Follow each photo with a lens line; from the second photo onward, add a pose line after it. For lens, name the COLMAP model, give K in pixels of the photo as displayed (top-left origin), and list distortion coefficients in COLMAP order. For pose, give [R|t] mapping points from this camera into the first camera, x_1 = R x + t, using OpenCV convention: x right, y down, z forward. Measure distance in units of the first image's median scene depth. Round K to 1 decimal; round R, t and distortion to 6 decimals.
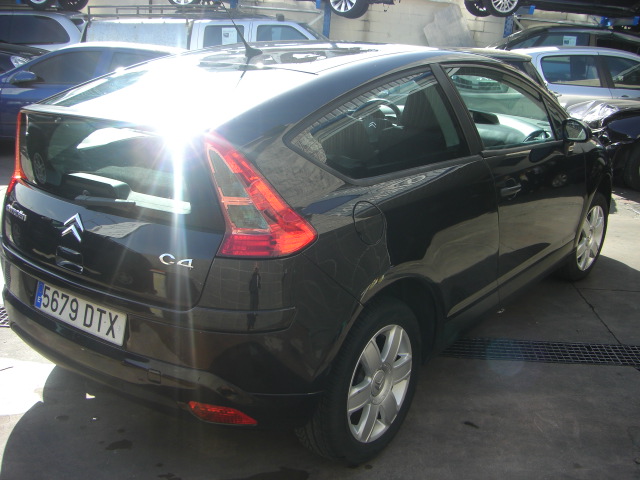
lens RADIAL K [[716.2, 0, 319.5], [0, 716.2, 241.0], [0, 0, 1]] dist [-0.132696, 0.000000]
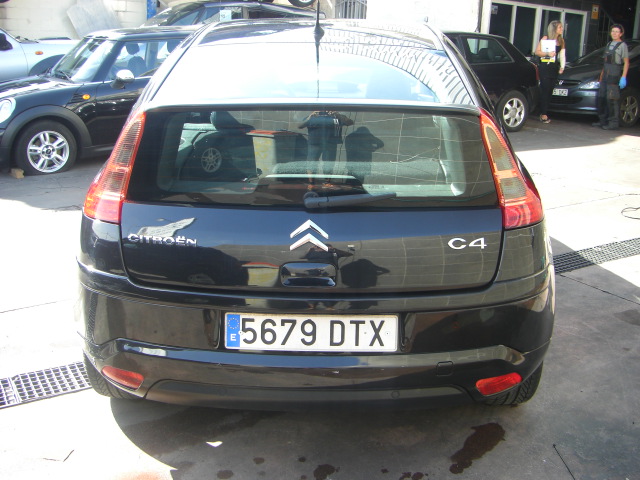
lens RADIAL K [[716.2, 0, 319.3], [0, 716.2, 243.5], [0, 0, 1]] dist [-0.132696, 0.000000]
pose [[0.813845, -0.198127, 0.546261, -0.809871], [0.180880, 0.979750, 0.085868, -0.083558], [-0.552212, 0.028924, 0.833202, 0.265146]]
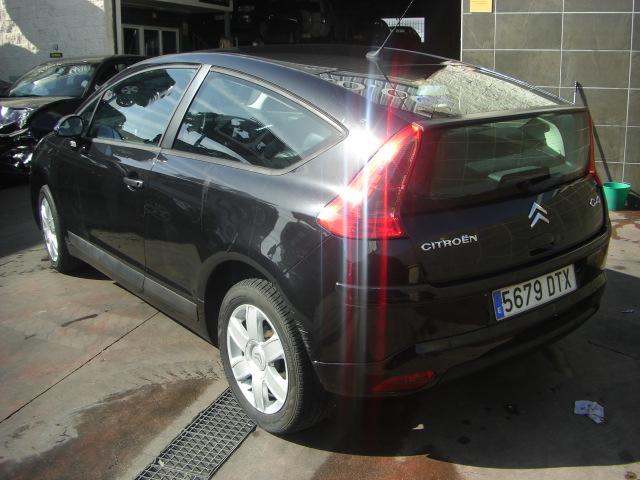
lens RADIAL K [[716.2, 0, 321.4], [0, 716.2, 234.2], [0, 0, 1]] dist [-0.132696, 0.000000]
pose [[0.263881, -0.292800, 0.919040, -1.457009], [0.298023, 0.930942, 0.211021, -0.325220], [-0.917360, 0.218211, 0.332919, 0.940928]]
